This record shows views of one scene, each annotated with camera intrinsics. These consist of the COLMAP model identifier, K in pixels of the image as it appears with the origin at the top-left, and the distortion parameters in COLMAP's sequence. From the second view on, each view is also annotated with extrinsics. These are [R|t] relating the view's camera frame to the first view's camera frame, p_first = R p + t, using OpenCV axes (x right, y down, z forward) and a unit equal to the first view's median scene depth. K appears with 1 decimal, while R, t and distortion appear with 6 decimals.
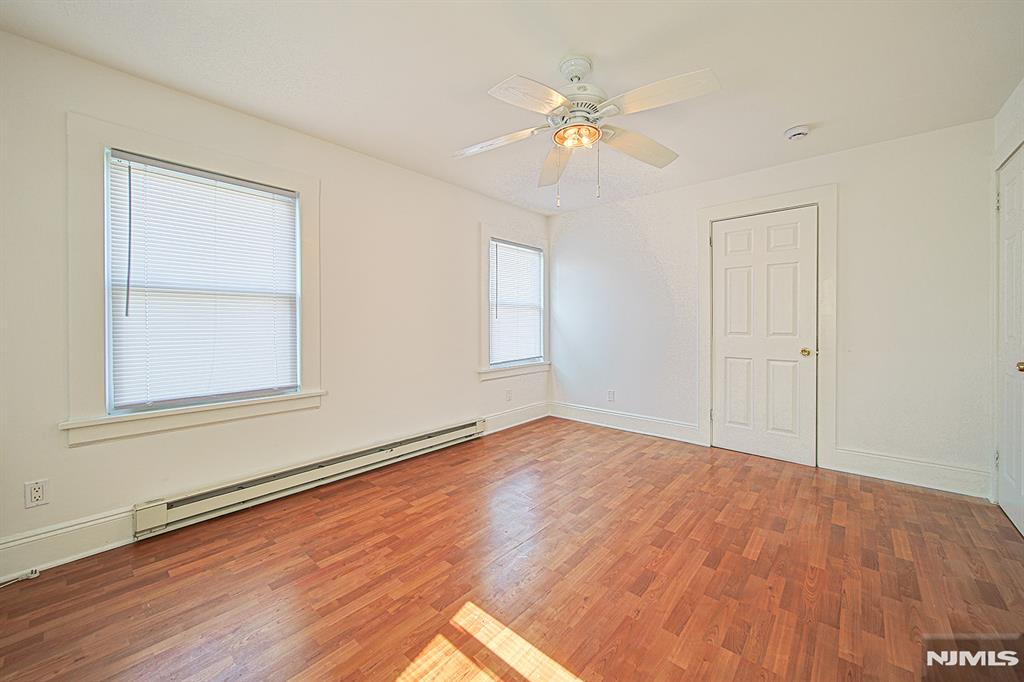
lens RADIAL K [[400.3, 0, 514.0], [0, 400.3, 330.4], [0, 0, 1]] dist [-0.000036, 0.000014]
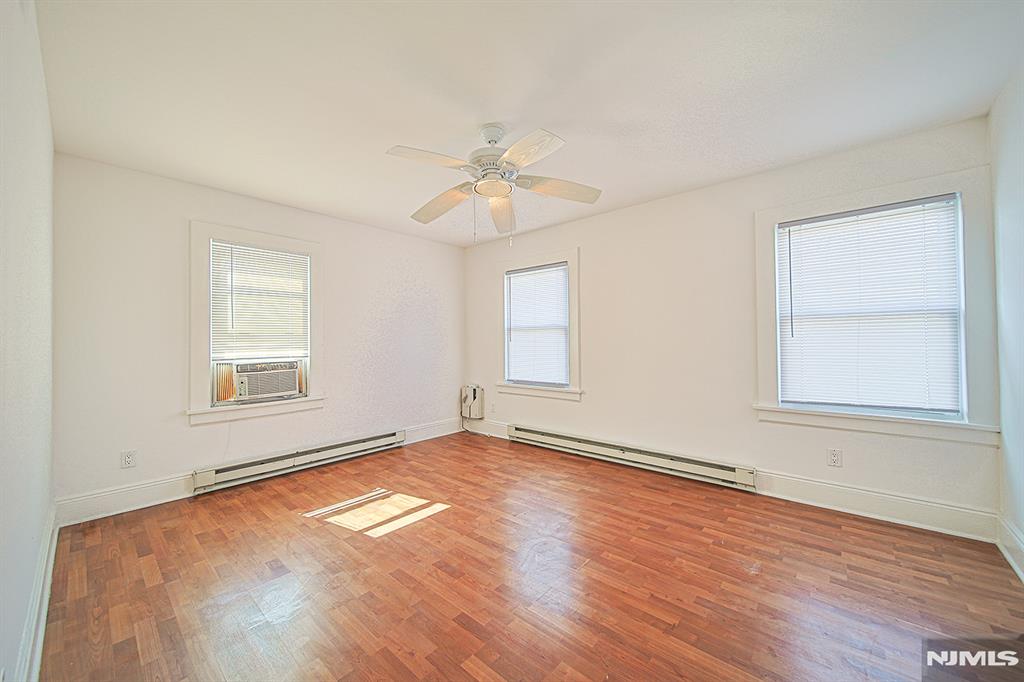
lens RADIAL K [[377.8, 0, 512.0], [0, 377.8, 341.0], [0, 0, 1]] dist [-0.002034, -0.000095]
pose [[-0.019468, -0.014560, -0.999704, 0.910953], [-0.019126, 0.999716, -0.014187, -0.005651], [0.999628, 0.018844, -0.019741, 0.776139]]
